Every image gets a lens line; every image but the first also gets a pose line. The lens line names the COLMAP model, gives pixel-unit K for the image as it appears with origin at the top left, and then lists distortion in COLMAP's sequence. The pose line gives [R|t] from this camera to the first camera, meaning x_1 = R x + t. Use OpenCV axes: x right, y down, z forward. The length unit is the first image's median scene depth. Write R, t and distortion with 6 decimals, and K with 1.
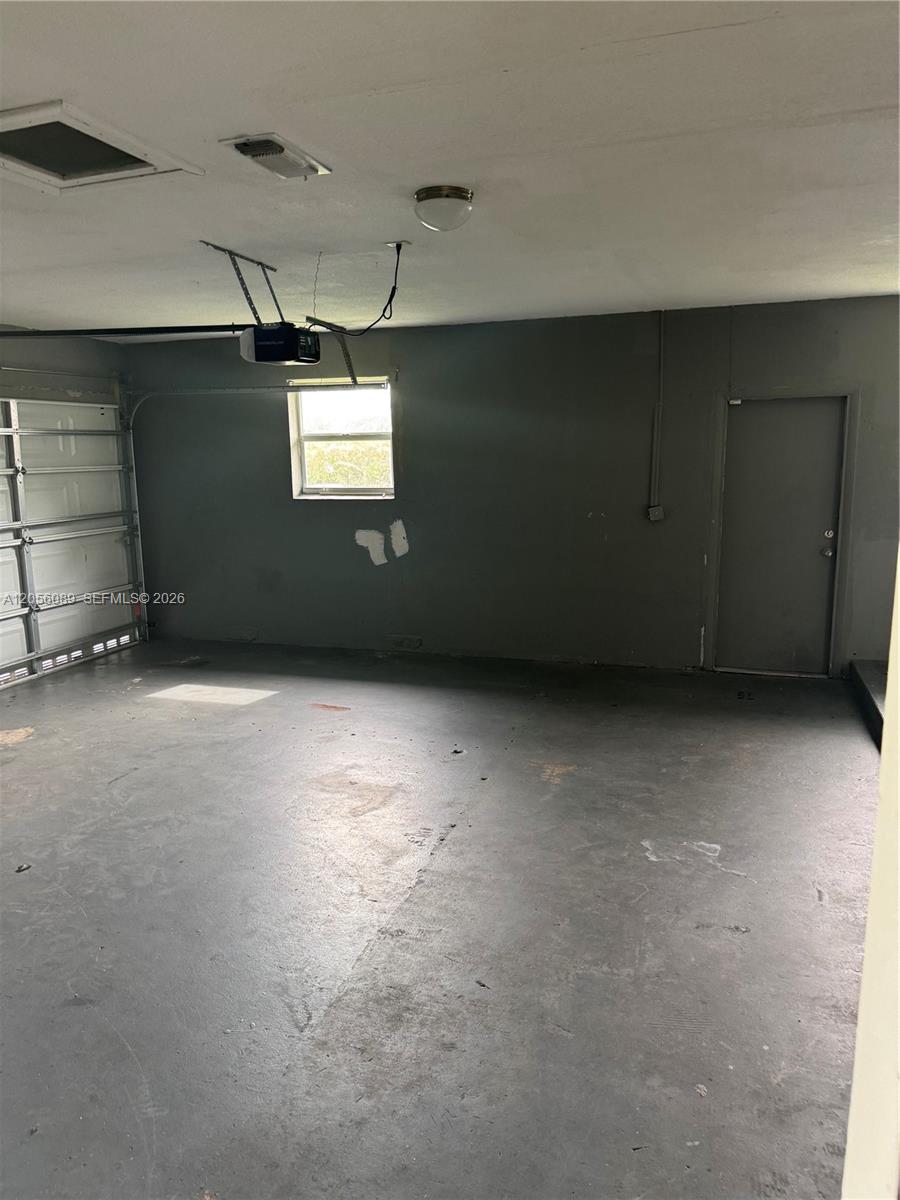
lens RADIAL K [[852.1, 0, 445.3], [0, 852.1, 598.0], [0, 0, 1]] dist [0.001519, -0.004300]
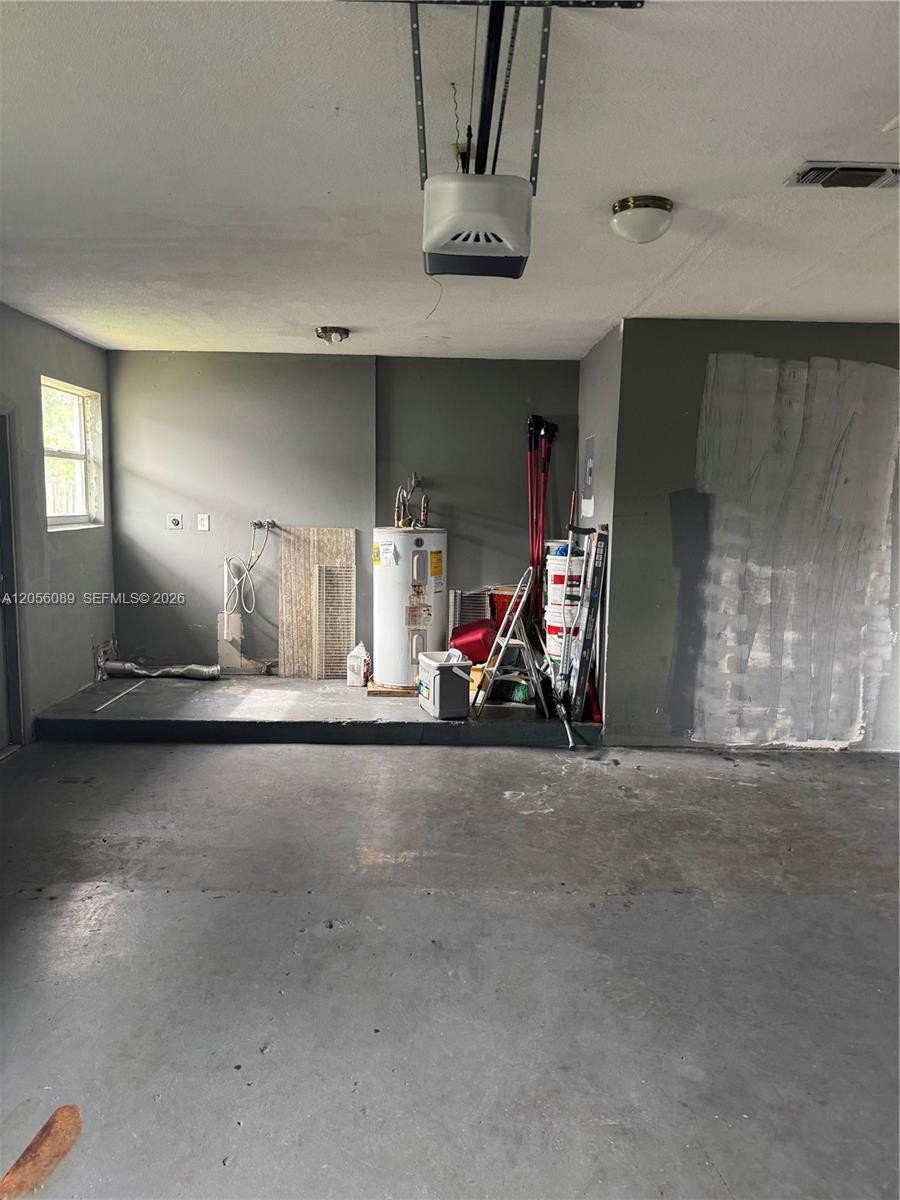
lens RADIAL K [[852.1, 0, 445.3], [0, 852.1, 598.0], [0, 0, 1]] dist [0.001519, -0.004300]
pose [[-0.314039, -0.113614, 0.942588, -0.792946], [0.170246, 0.969983, 0.173636, -0.212728], [-0.934021, 0.215000, -0.285270, 1.399204]]
